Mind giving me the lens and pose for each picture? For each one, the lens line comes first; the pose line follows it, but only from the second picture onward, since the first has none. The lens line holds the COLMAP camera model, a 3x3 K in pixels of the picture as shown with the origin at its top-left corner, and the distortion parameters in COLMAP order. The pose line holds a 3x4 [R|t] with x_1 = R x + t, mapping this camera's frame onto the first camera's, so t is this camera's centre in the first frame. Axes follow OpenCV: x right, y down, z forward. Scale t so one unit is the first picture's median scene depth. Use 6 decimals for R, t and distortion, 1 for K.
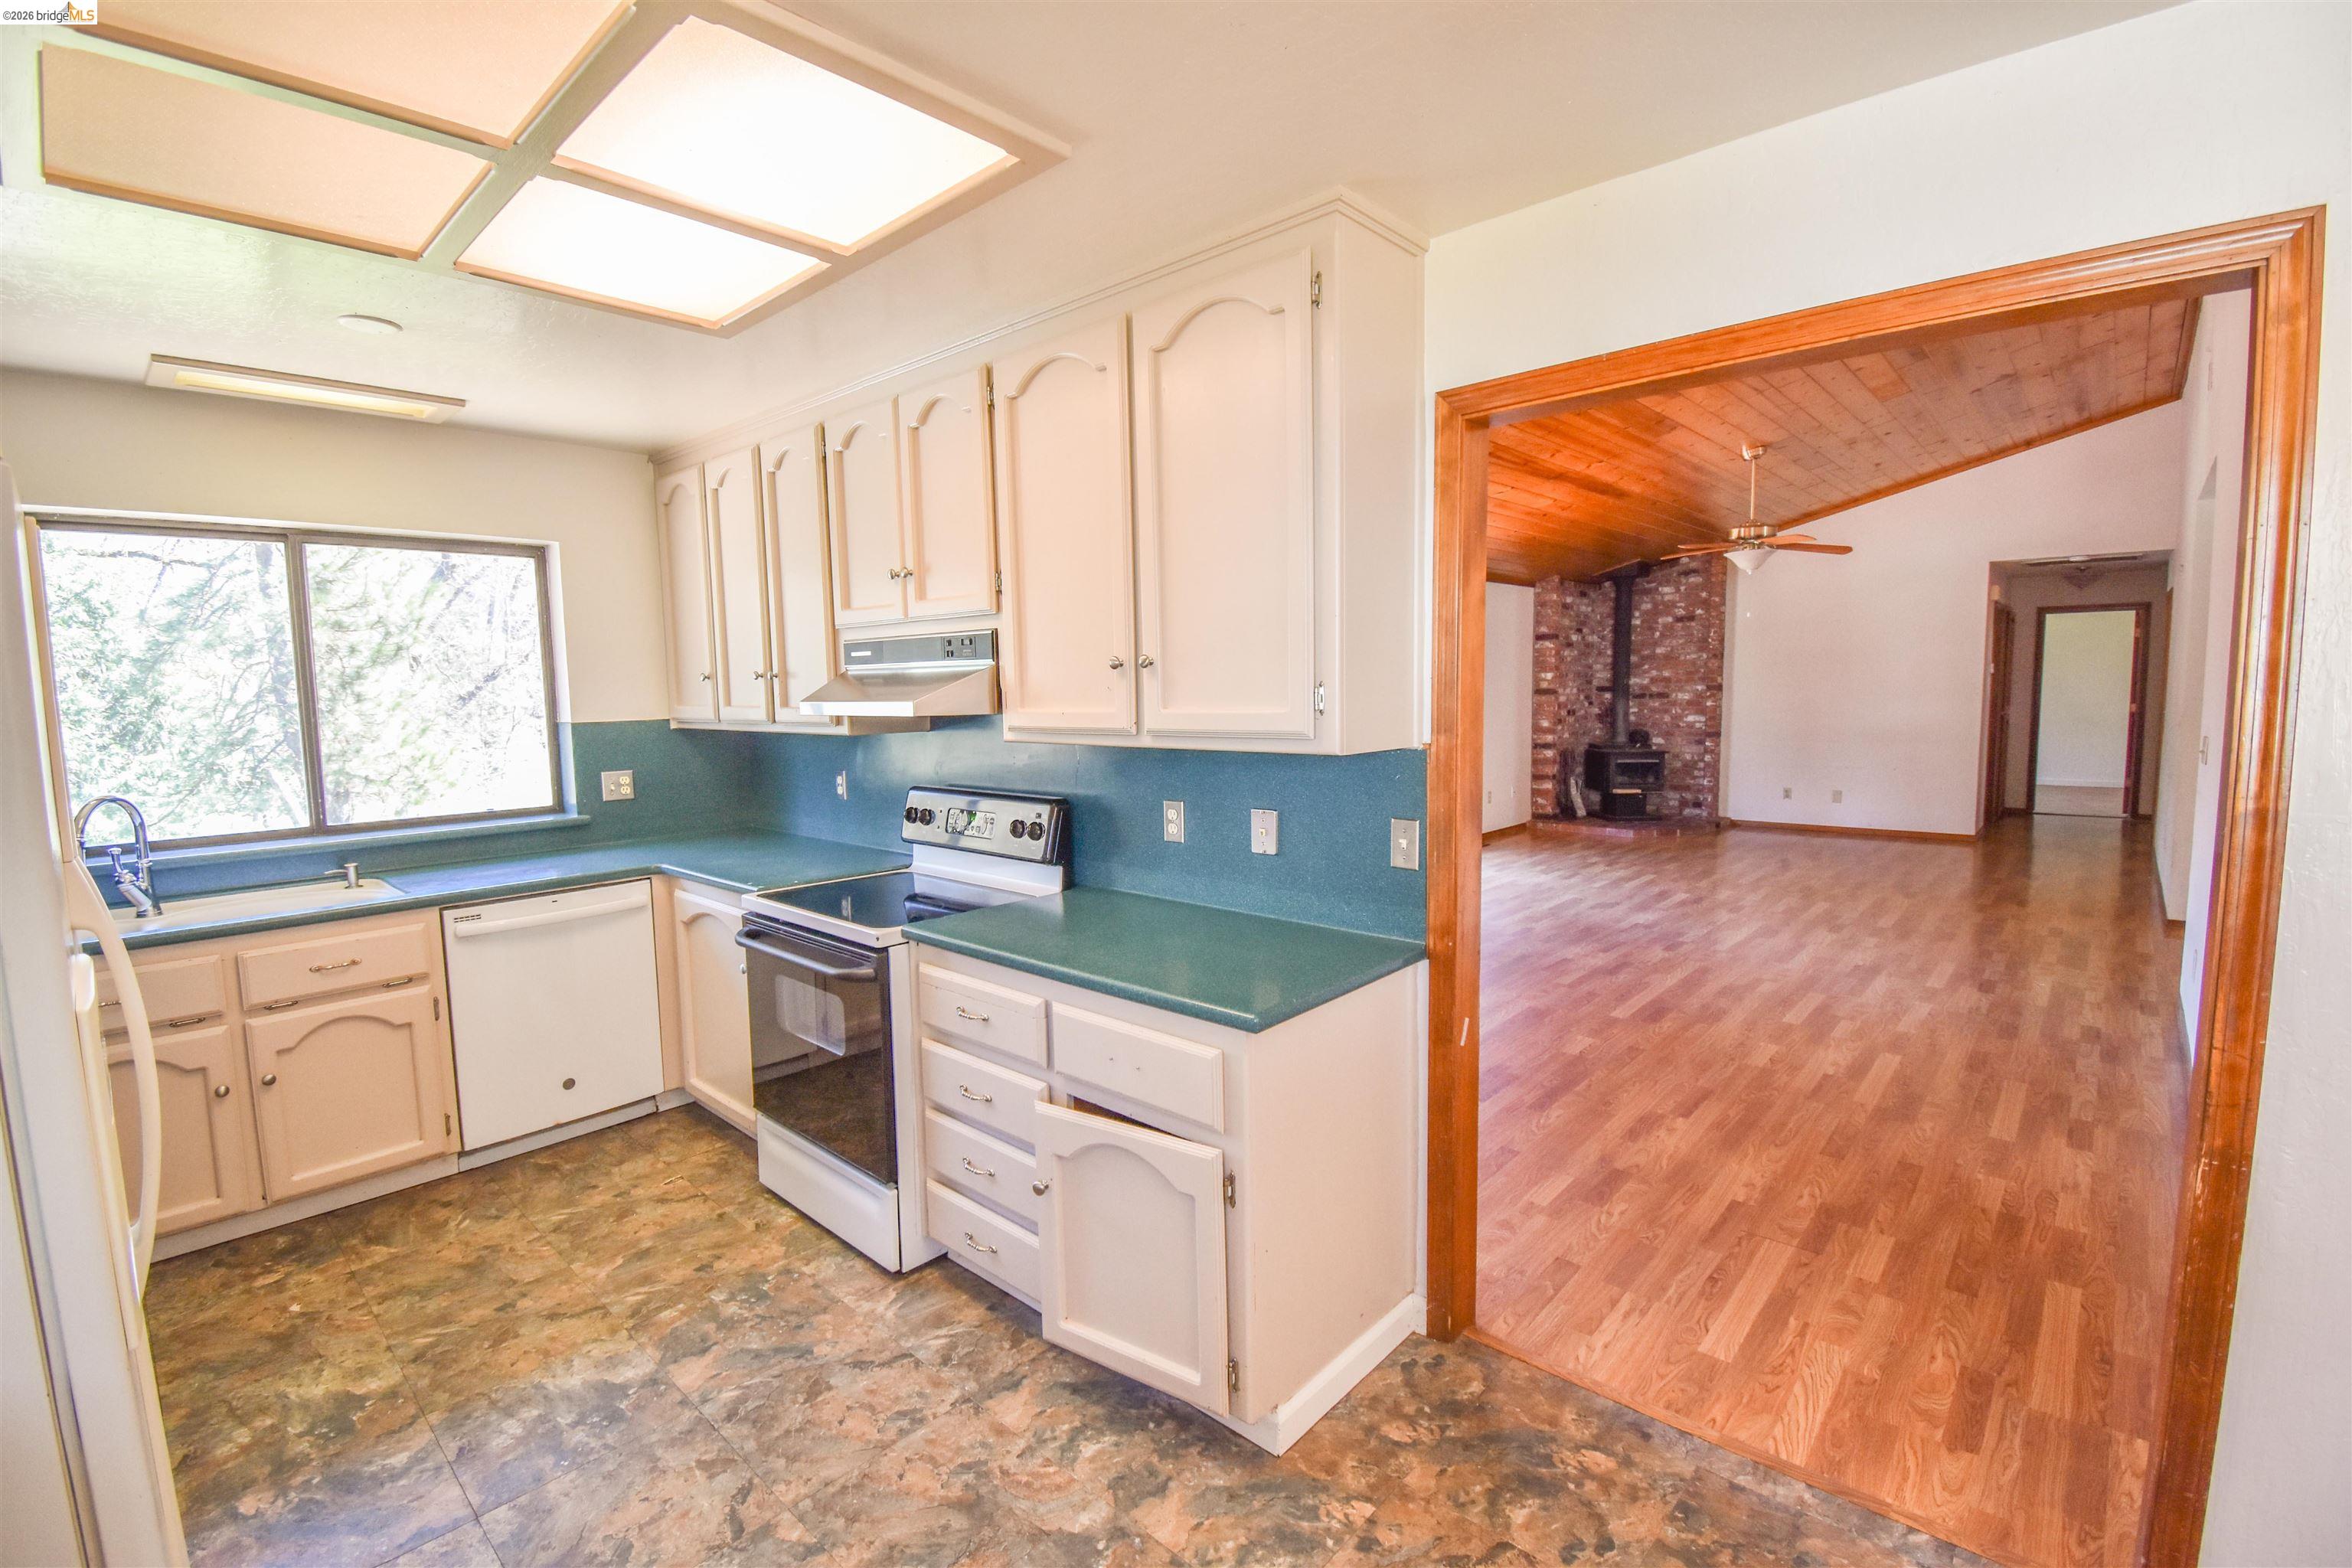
lens RADIAL K [[1035.7, 0, 1178.6], [0, 1035.7, 782.6], [0, 0, 1]] dist [0.023673, -0.027738]
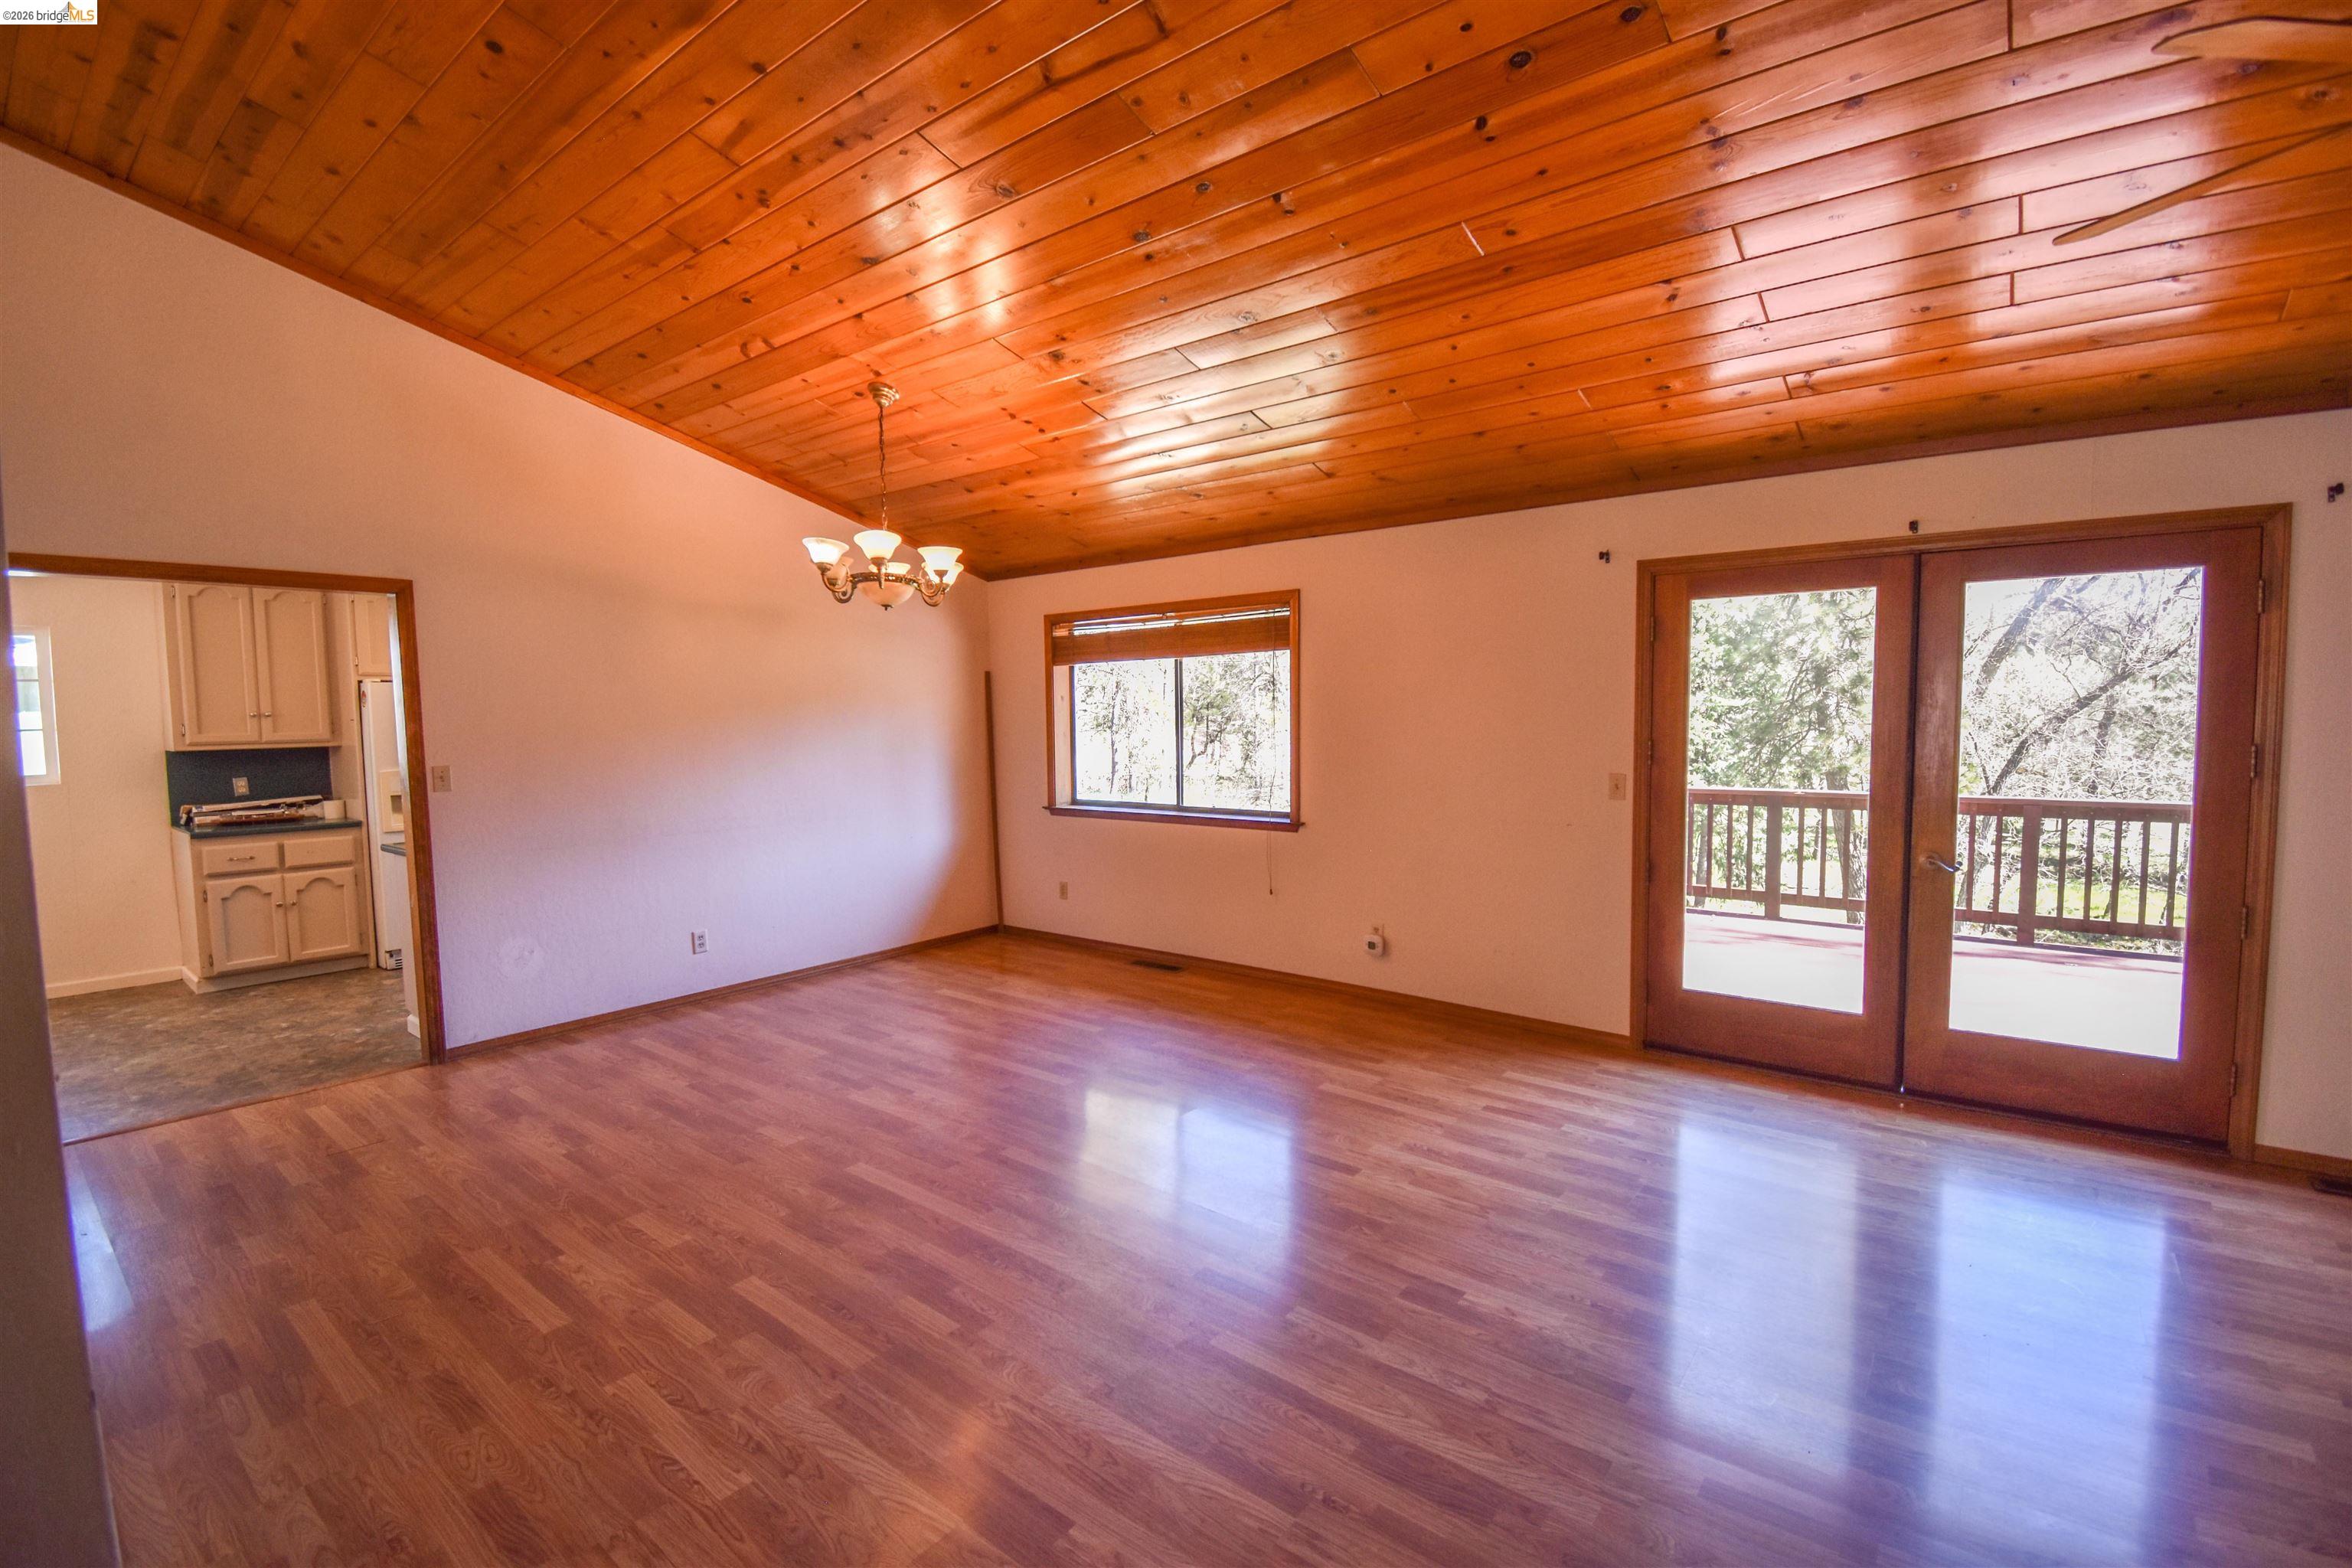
lens RADIAL K [[1032.9, 0, 1172.4], [0, 1032.9, 784.1], [0, 0, 1]] dist [0.022408, -0.027278]
pose [[0.054749, 0.088977, -0.994528, 0.265275], [-0.082801, 0.992996, 0.084281, -0.030534], [0.995061, 0.077733, 0.061733, 0.266108]]
